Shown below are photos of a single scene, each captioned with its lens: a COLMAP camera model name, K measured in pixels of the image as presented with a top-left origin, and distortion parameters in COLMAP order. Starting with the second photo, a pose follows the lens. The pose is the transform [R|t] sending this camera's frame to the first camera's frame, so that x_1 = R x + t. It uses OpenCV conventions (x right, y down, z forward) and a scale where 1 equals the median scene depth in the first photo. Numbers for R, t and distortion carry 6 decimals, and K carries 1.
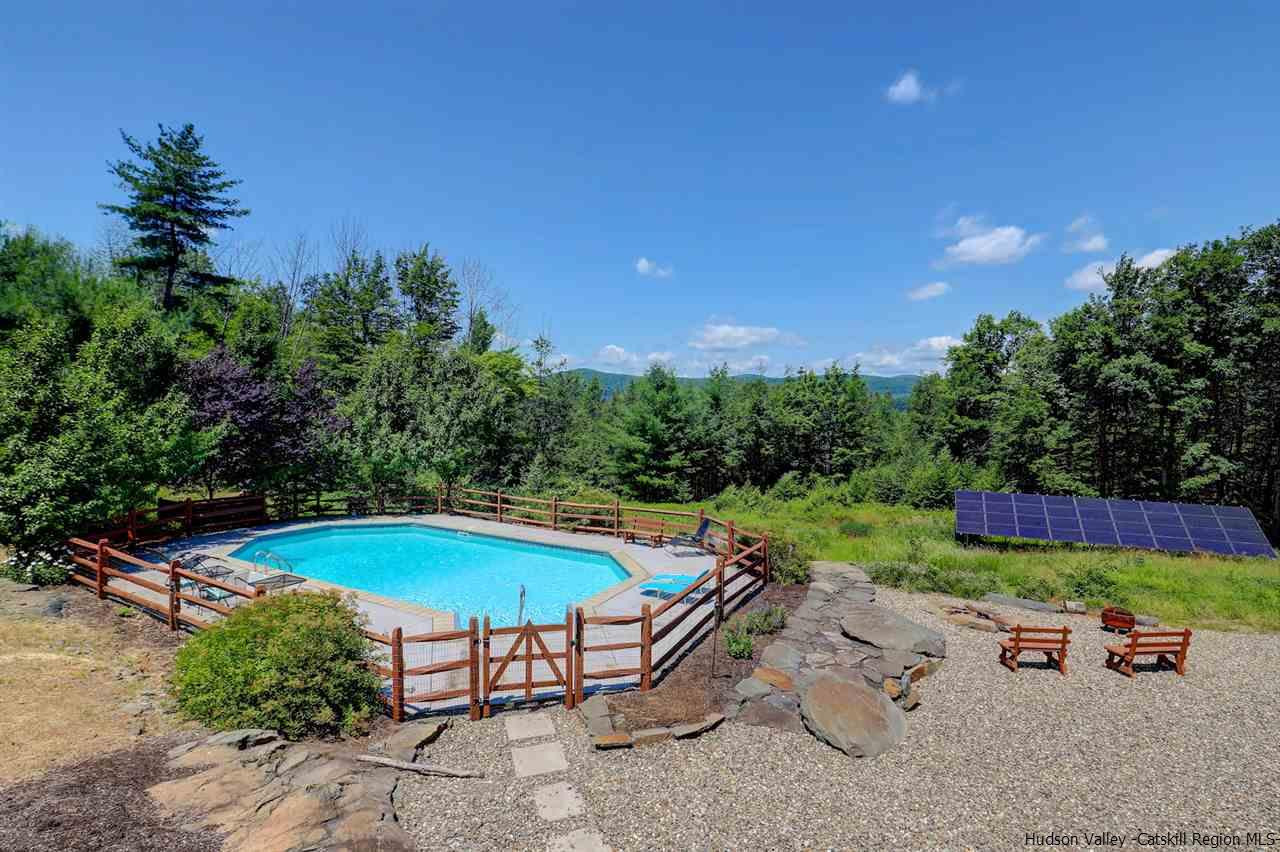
lens RADIAL K [[586.8, 0, 640.0], [0, 586.8, 426.0], [0, 0, 1]] dist [-0.029578, -0.000422]
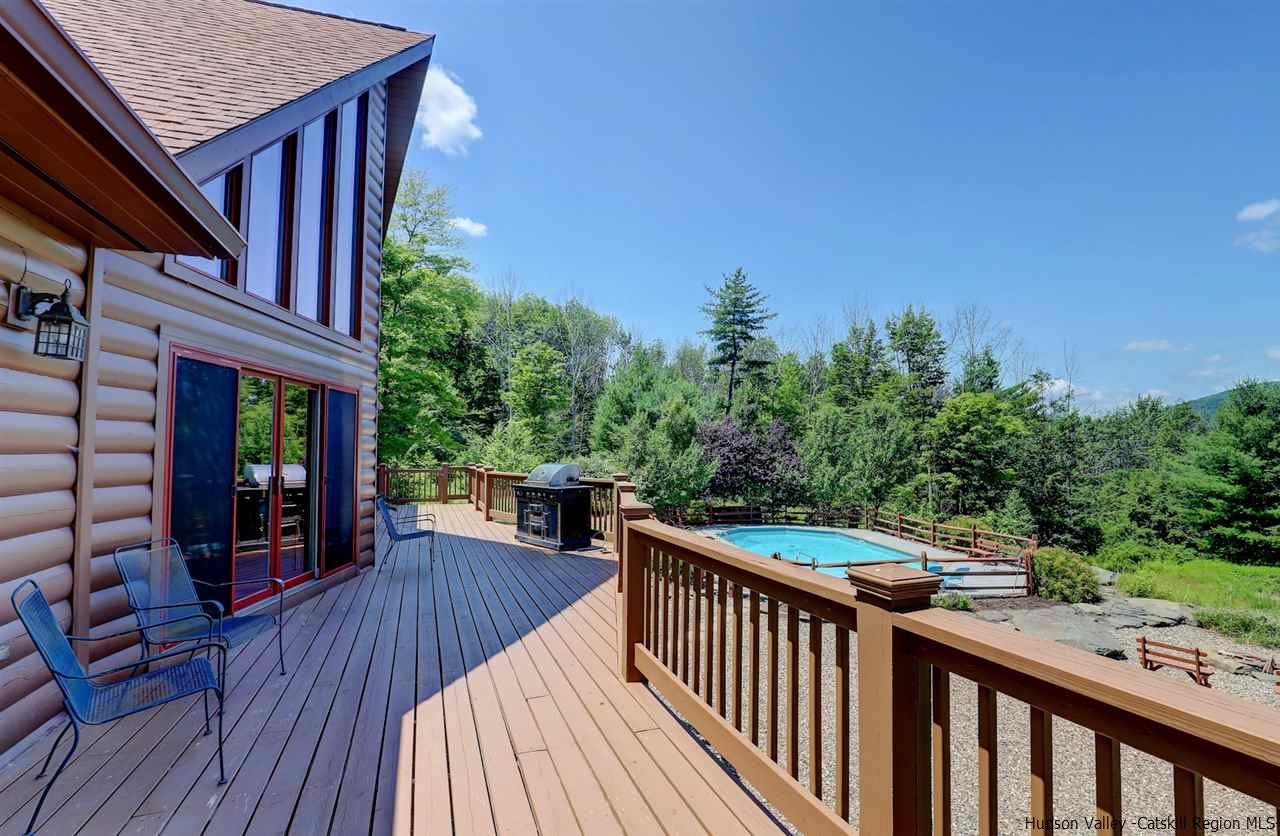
lens RADIAL K [[591.2, 0, 640.4], [0, 591.2, 415.6], [0, 0, 1]] dist [-0.044835, 0.010452]
pose [[0.588160, -0.066529, -0.806004, 0.299350], [-0.002552, 0.996453, -0.084111, 0.006528], [0.808741, 0.051528, 0.585904, -0.127431]]
